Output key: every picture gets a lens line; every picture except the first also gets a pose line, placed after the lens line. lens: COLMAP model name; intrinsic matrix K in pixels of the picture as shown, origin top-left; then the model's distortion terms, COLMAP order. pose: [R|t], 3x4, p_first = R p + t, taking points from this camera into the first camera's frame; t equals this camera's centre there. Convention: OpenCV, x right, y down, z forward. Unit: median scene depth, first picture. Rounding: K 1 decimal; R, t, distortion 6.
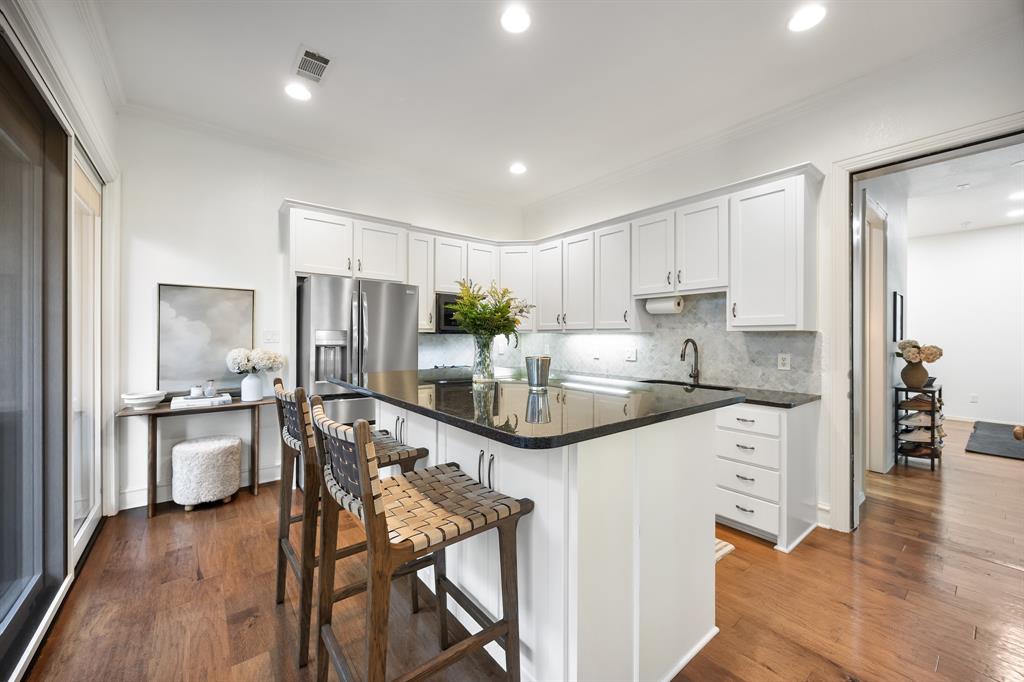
lens RADIAL K [[393.0, 0, 516.2], [0, 393.0, 338.2], [0, 0, 1]] dist [-0.002477, -0.000087]
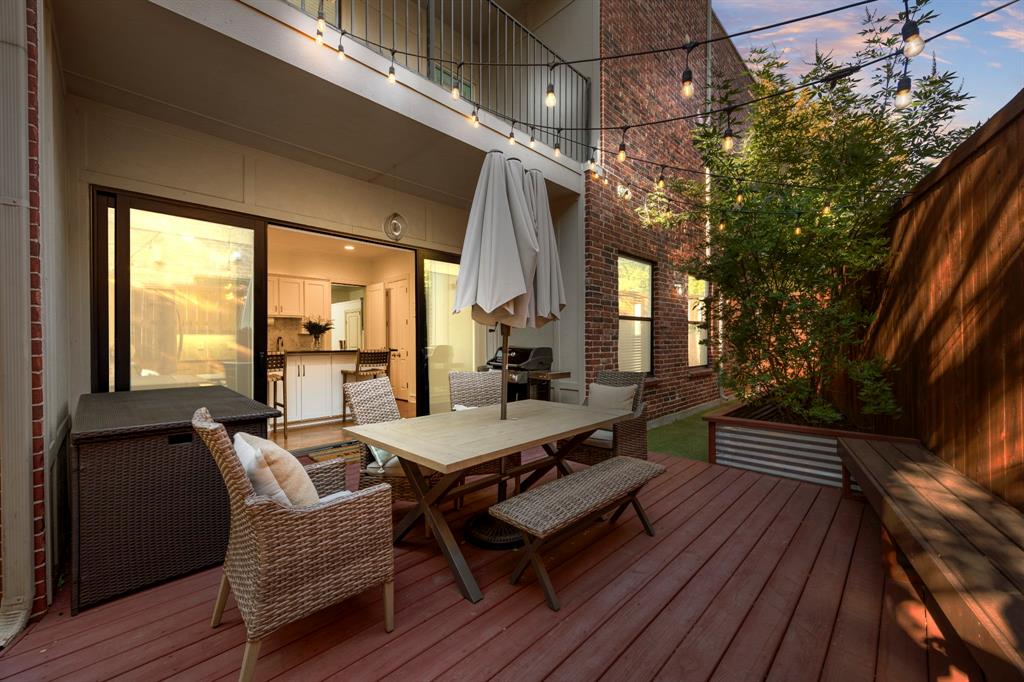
lens RADIAL K [[393.0, 0, 513.5], [0, 393.0, 343.5], [0, 0, 1]] dist [-0.002477, -0.000087]
pose [[-0.105637, -0.007175, 0.994379, -1.889853], [0.008898, 0.999927, 0.008160, 0.033302], [-0.994365, 0.009710, -0.105566, -0.067702]]
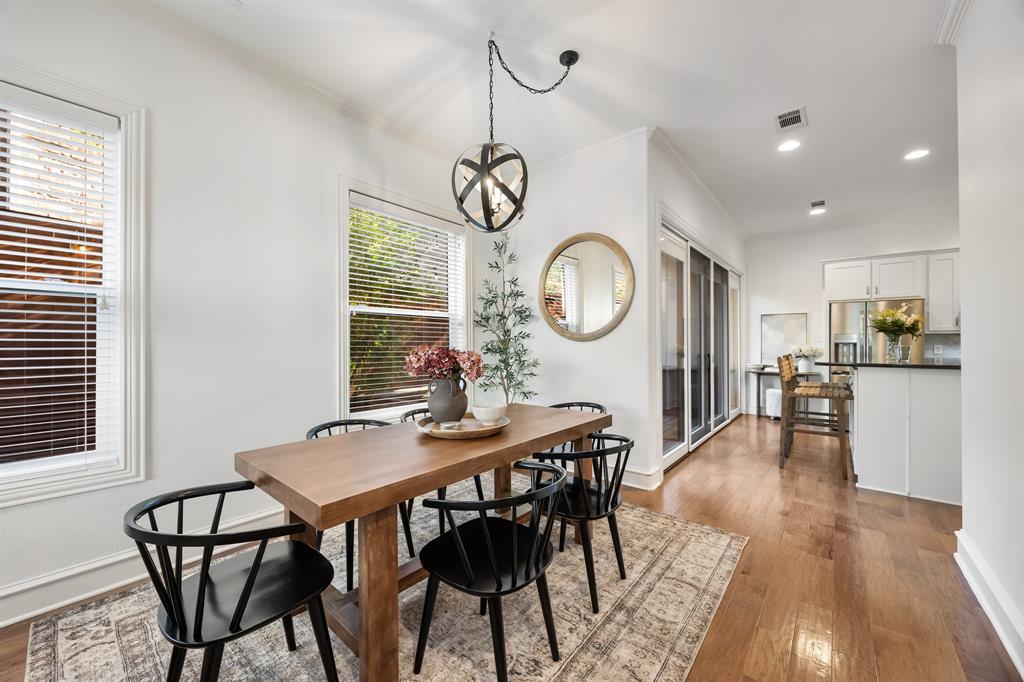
lens RADIAL K [[393.0, 0, 508.5], [0, 393.0, 343.1], [0, 0, 1]] dist [-0.002477, -0.000087]
pose [[0.186753, -0.003968, -0.982399, 0.881968], [0.001848, 0.999991, -0.003688, 0.021776], [0.982405, -0.001127, 0.186759, -0.717990]]
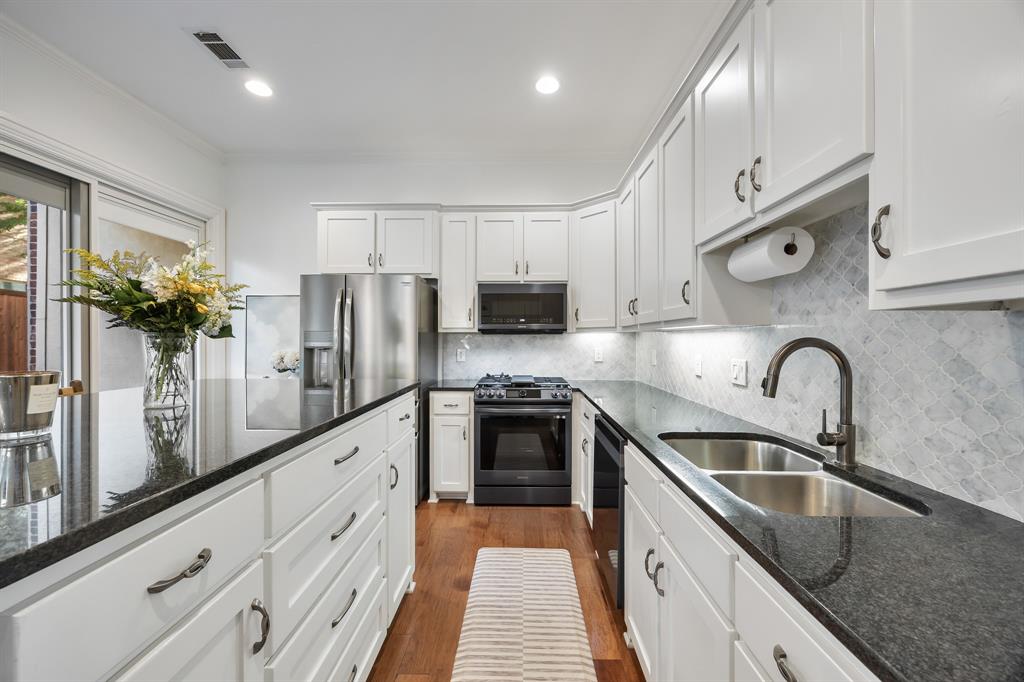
lens RADIAL K [[393.0, 0, 514.8], [0, 393.0, 341.6], [0, 0, 1]] dist [-0.002477, -0.000087]
pose [[0.765268, 0.000492, -0.643711, 0.470076], [-0.000614, 1.000000, 0.000034, 0.004706], [0.643711, 0.000369, 0.765268, 0.549033]]
